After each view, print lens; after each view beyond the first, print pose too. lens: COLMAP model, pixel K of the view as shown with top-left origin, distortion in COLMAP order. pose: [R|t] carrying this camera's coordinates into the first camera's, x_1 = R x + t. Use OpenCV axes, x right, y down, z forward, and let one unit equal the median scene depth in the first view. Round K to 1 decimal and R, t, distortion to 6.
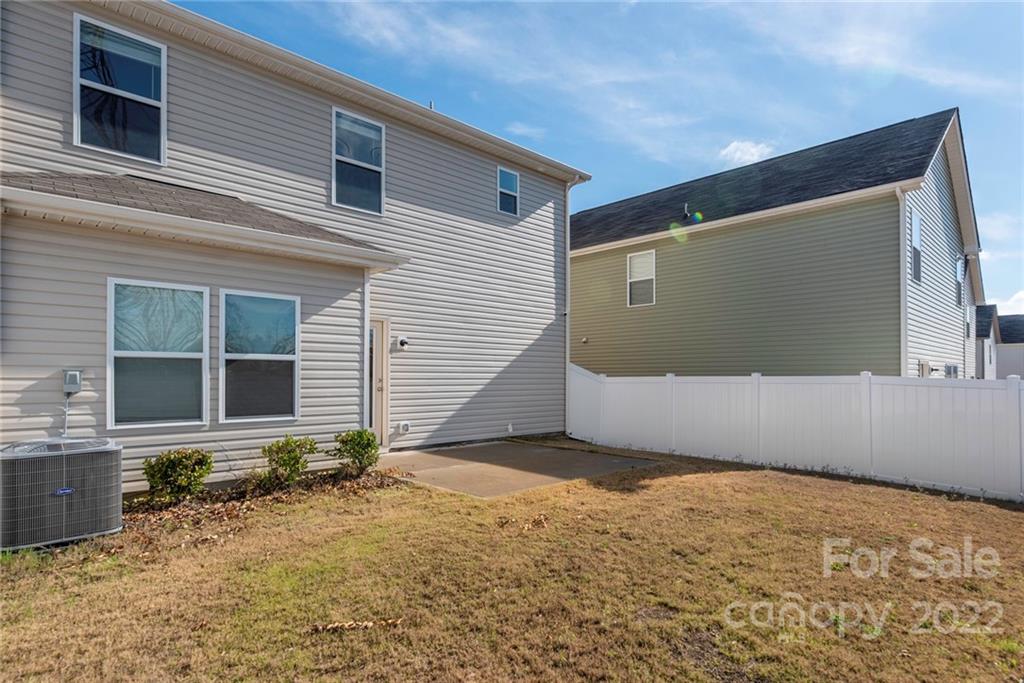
lens RADIAL K [[540.7, 0, 531.0], [0, 540.7, 364.9], [0, 0, 1]] dist [0.002659, 0.001501]
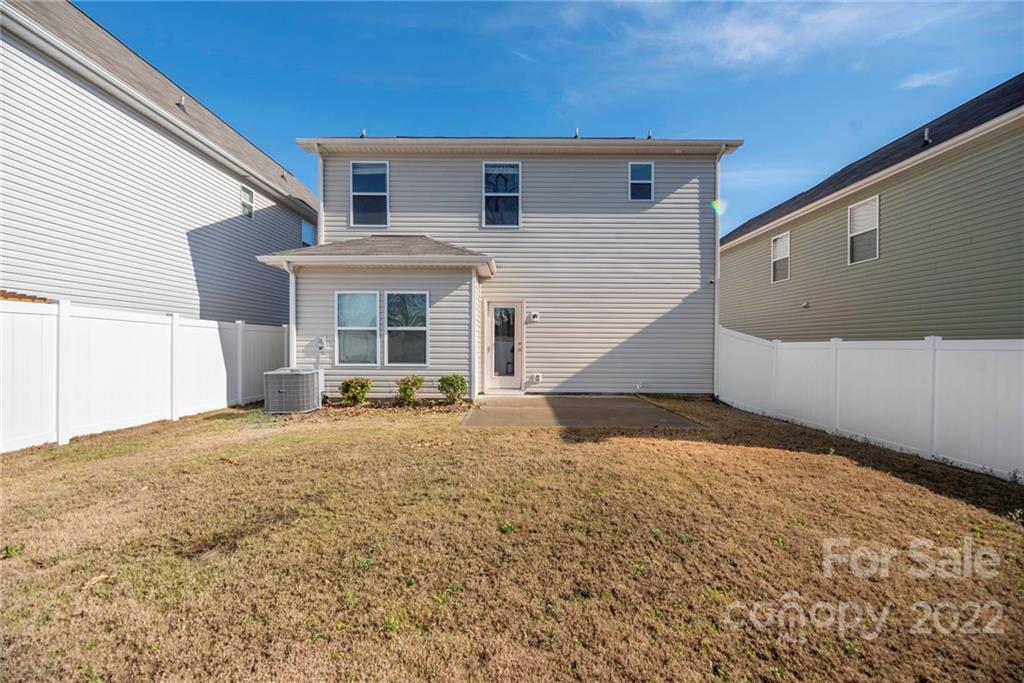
lens RADIAL K [[417.4, 0, 512.7], [0, 417.4, 343.5], [0, 0, 1]] dist [-0.002040, -0.000084]
pose [[0.716904, 0.000513, -0.697172, 0.488749], [0.011858, 0.999846, 0.012929, 0.014407], [0.697071, -0.017537, 0.716788, 0.211184]]
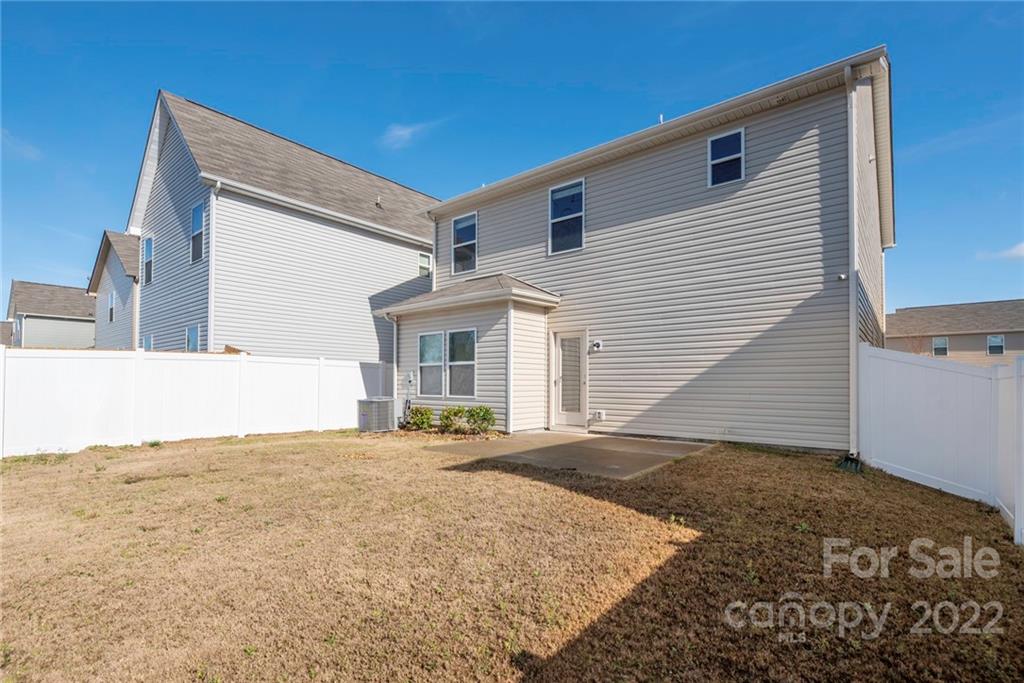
lens RADIAL K [[473.2, 0, 508.0], [0, 473.2, 368.8], [0, 0, 1]] dist [-0.004279, -0.000206]
pose [[0.113975, -0.034311, -0.992891, 0.843108], [0.019585, 0.999287, -0.032284, 0.044809], [0.993291, -0.015766, 0.114566, 0.717218]]
